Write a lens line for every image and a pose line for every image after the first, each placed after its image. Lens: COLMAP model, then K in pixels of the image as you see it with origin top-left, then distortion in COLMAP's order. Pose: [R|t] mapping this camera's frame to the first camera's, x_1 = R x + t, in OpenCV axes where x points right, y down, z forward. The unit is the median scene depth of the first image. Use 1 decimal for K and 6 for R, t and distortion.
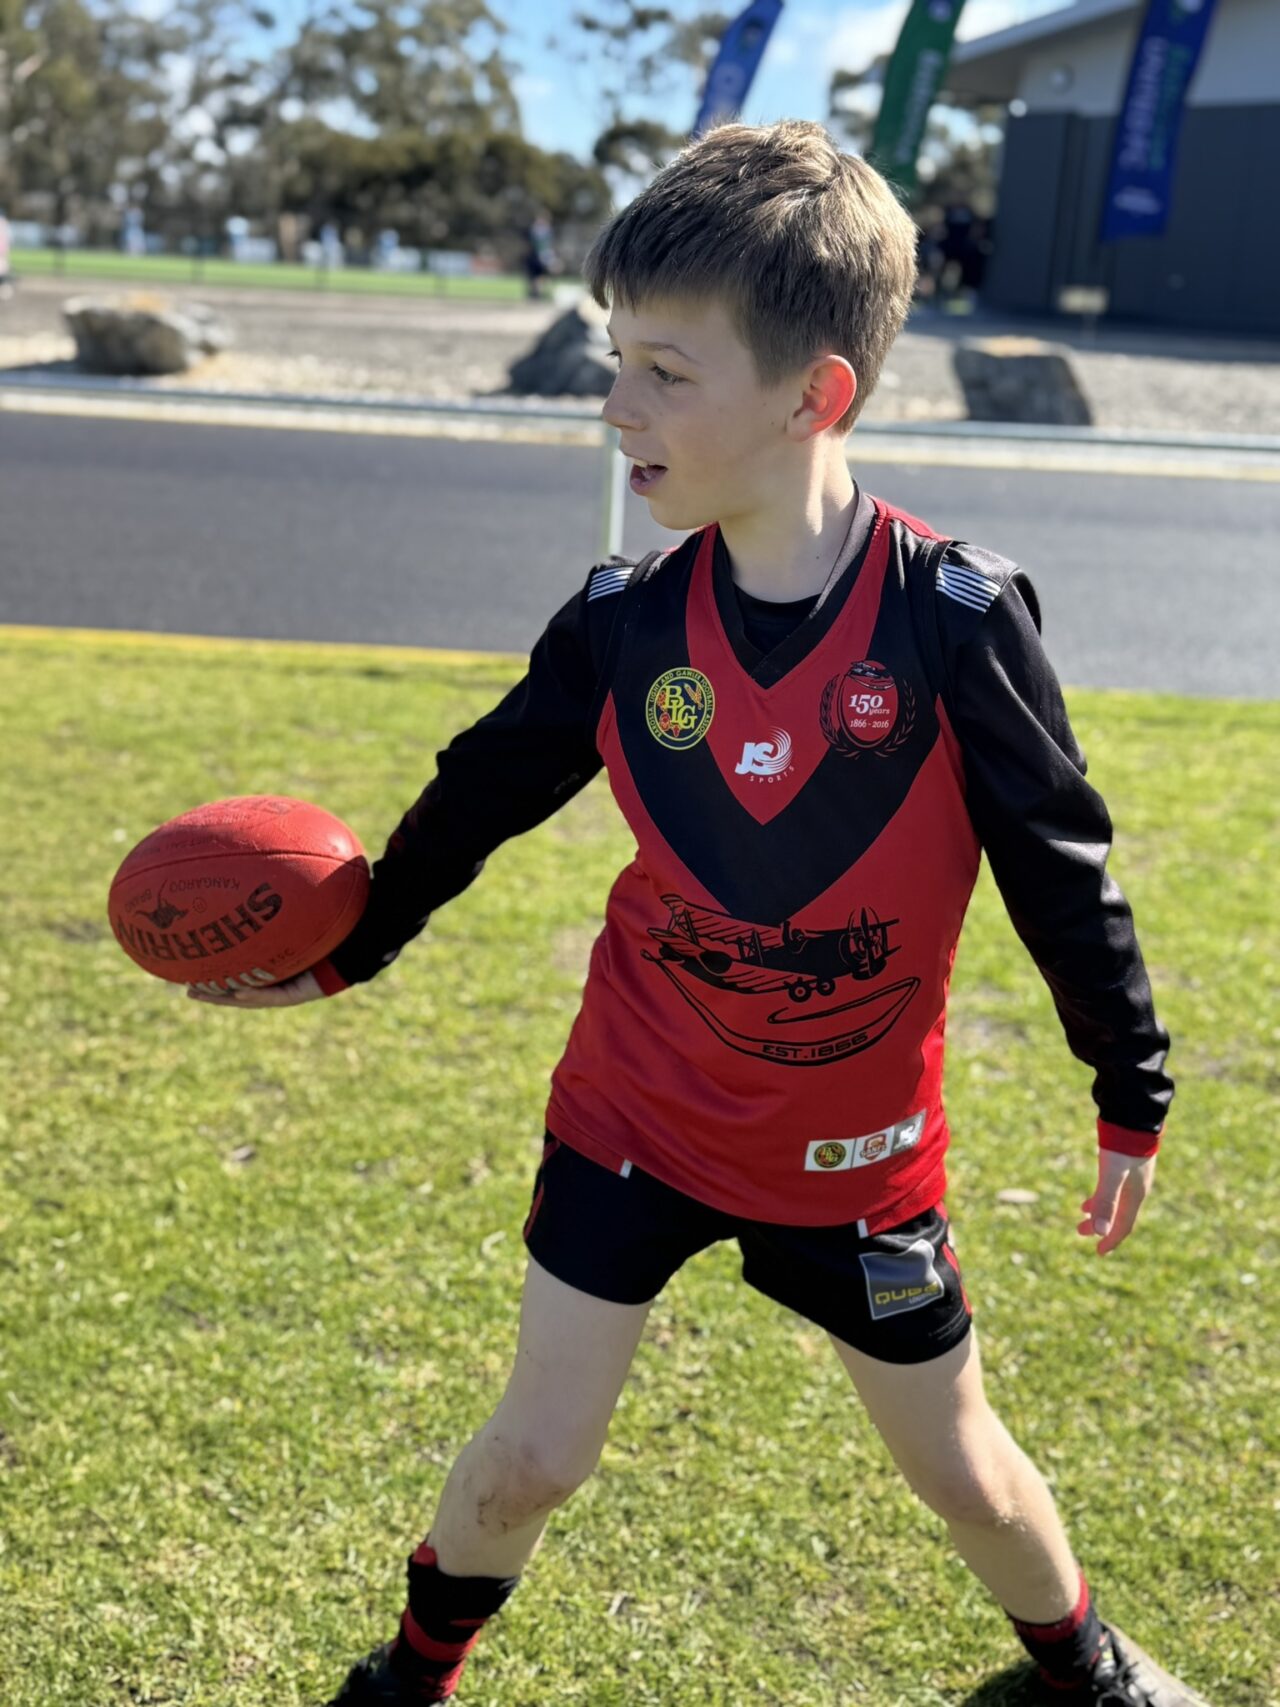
lens RADIAL K [[1997.3, 0, 639.2], [0, 1997.3, 839.4], [0, 0, 1]] dist [0.101469, 0.000000]
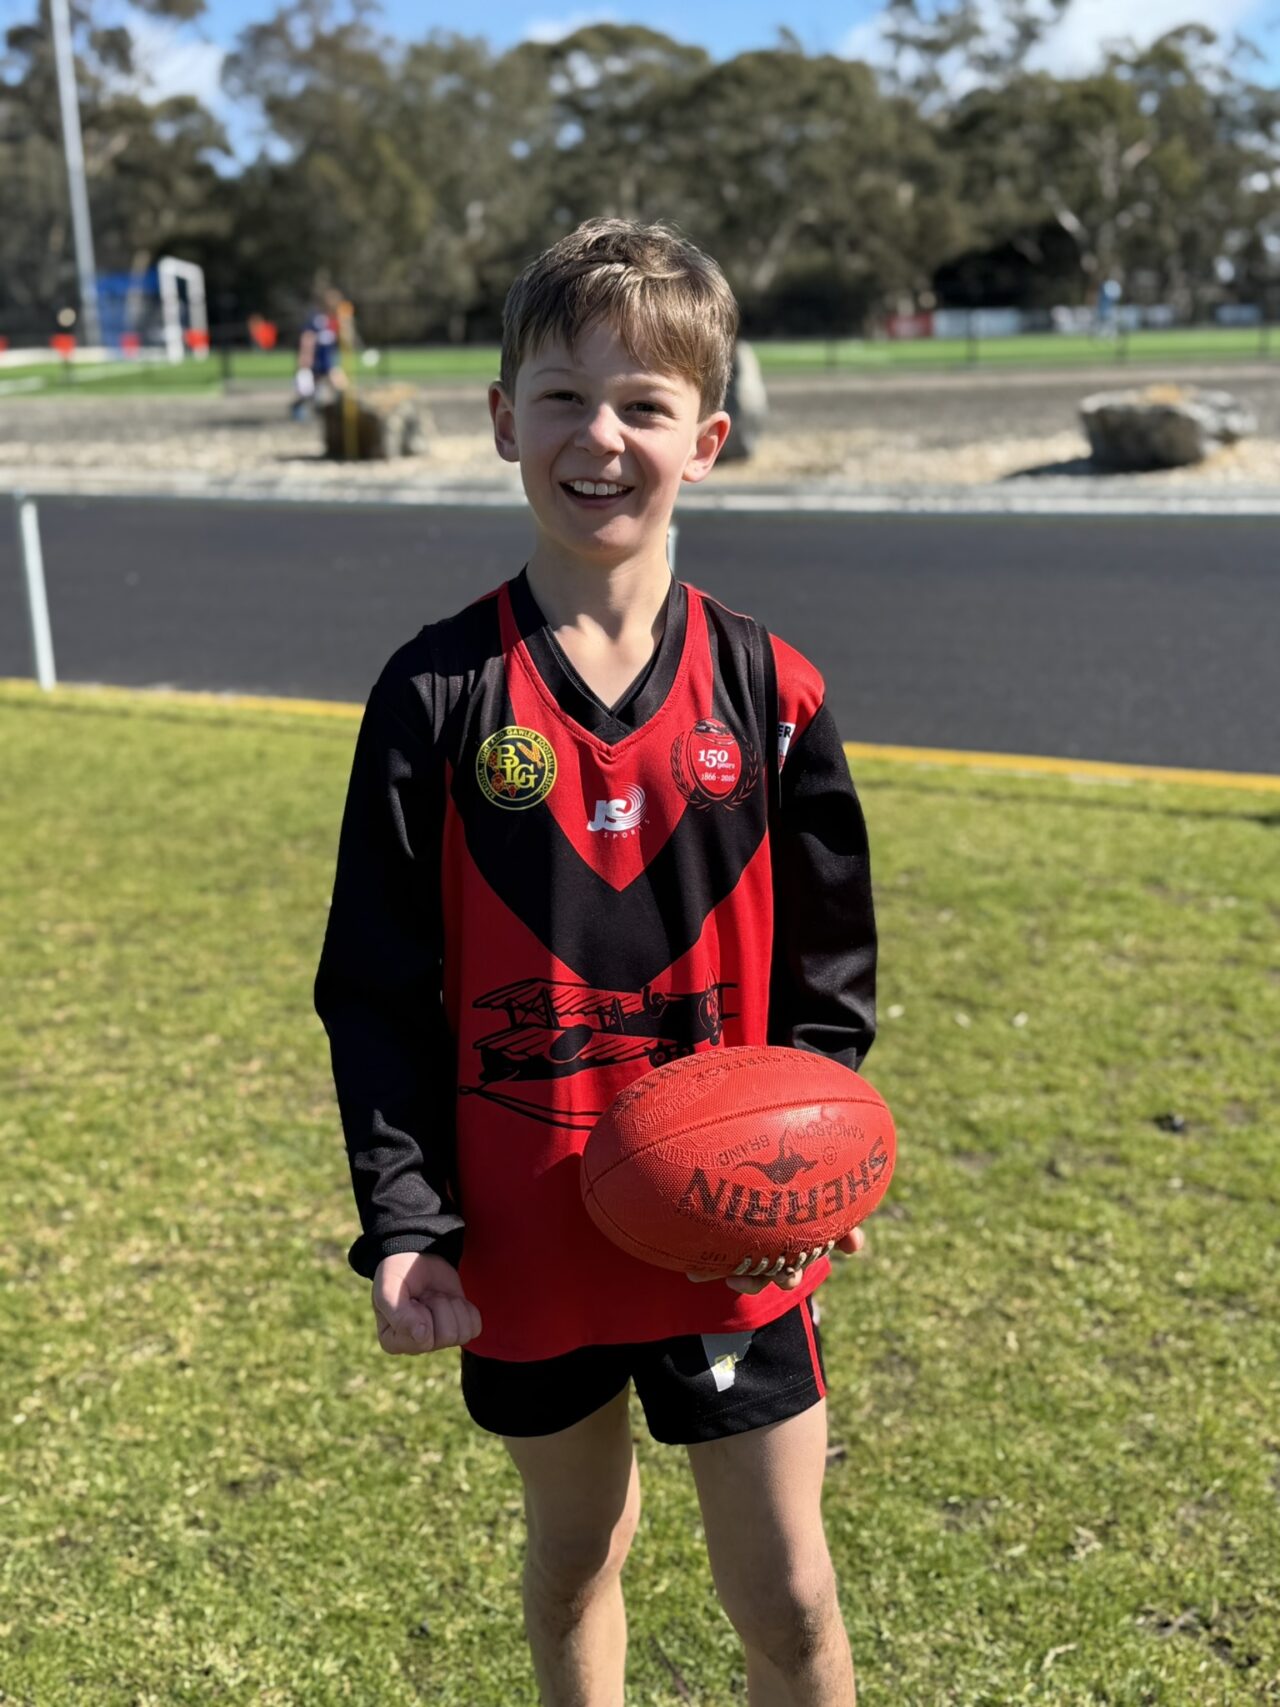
lens RADIAL K [[1997.3, 0, 643.7], [0, 1997.3, 842.8], [0, 0, 1]] dist [0.101469, 0.000000]
pose [[0.866500, 0.052947, -0.496361, 0.158315], [-0.068105, 0.997600, -0.012476, -0.095075], [0.494509, 0.044615, 0.868027, 0.185440]]
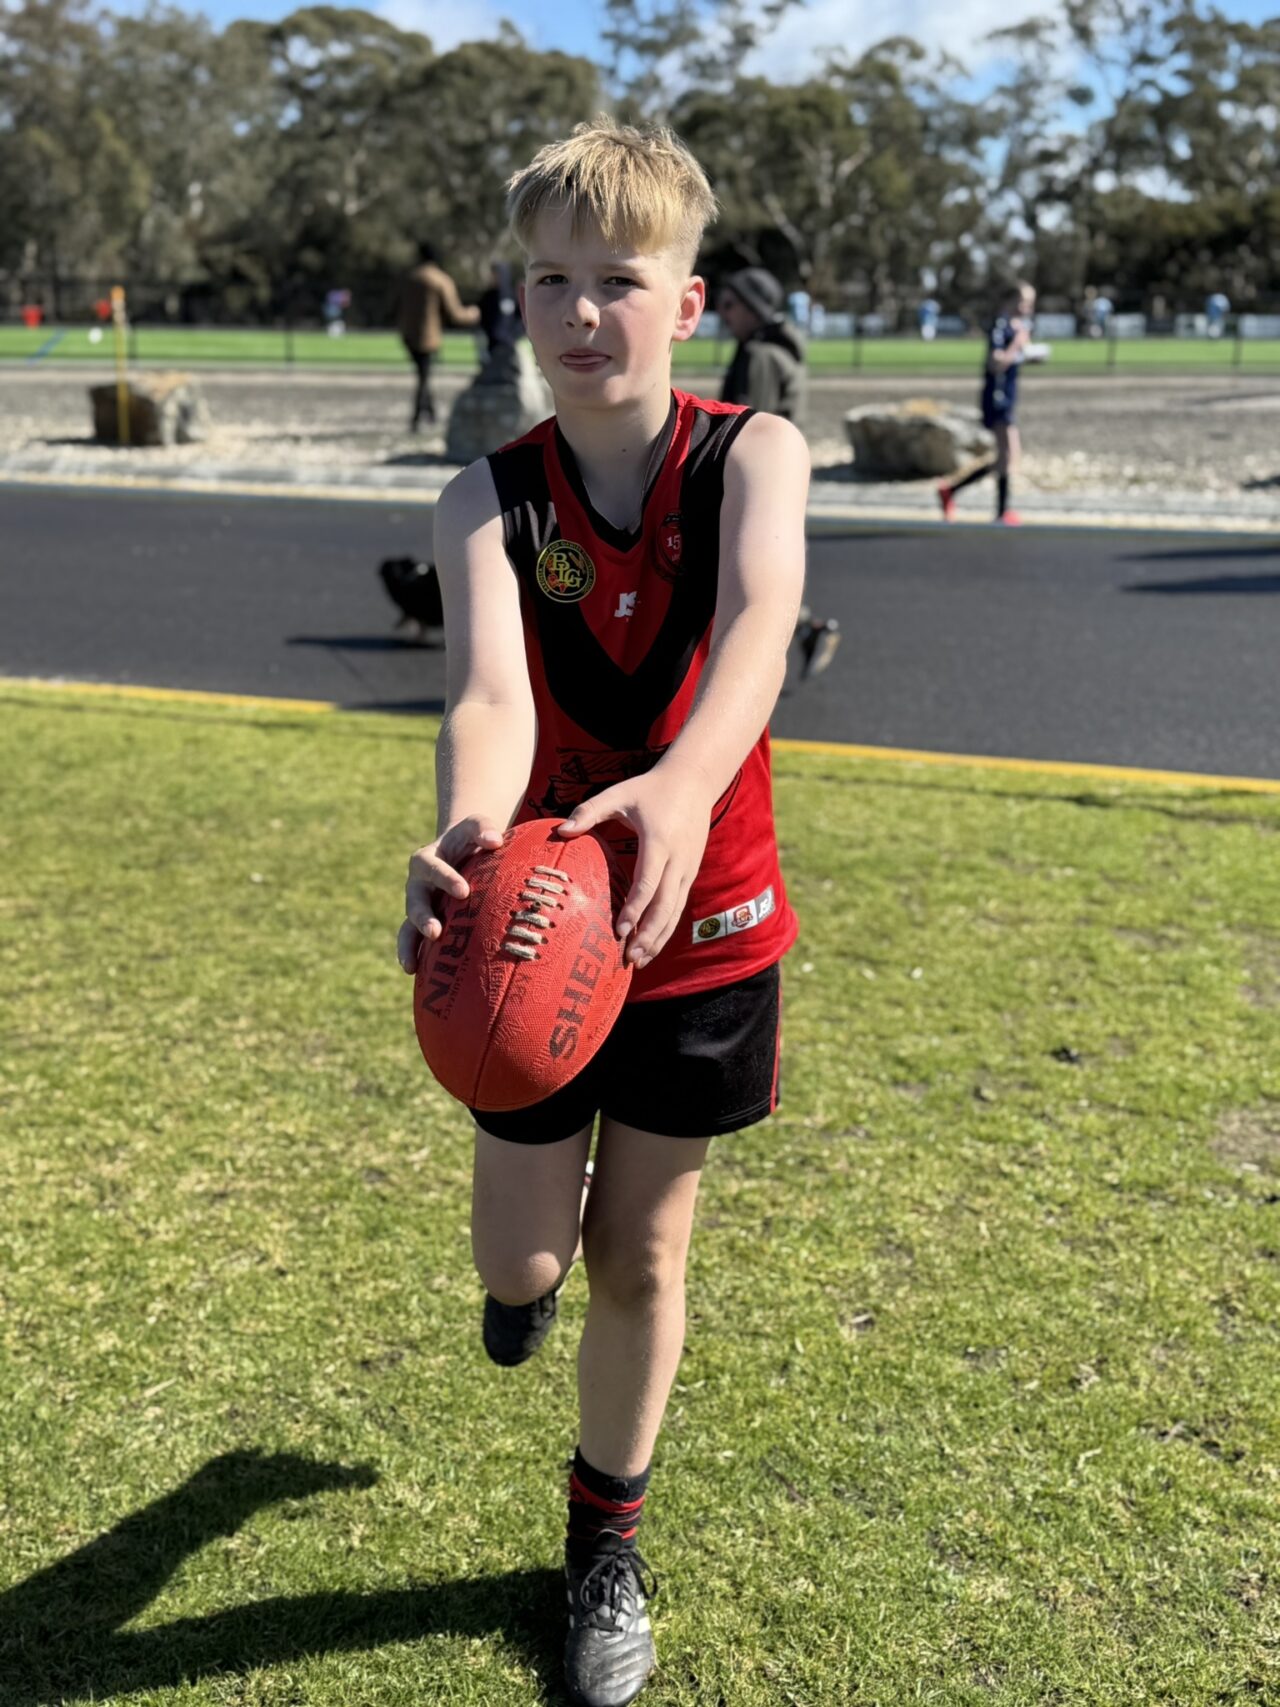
lens RADIAL K [[1997.3, 0, 640.0], [0, 1997.3, 847.7], [0, 0, 1]] dist [0.101469, 0.000000]
pose [[0.927959, 0.052544, -0.368959, 0.070951], [-0.062429, 0.997938, -0.014895, -0.068078], [0.367416, 0.036856, 0.929326, -0.027034]]
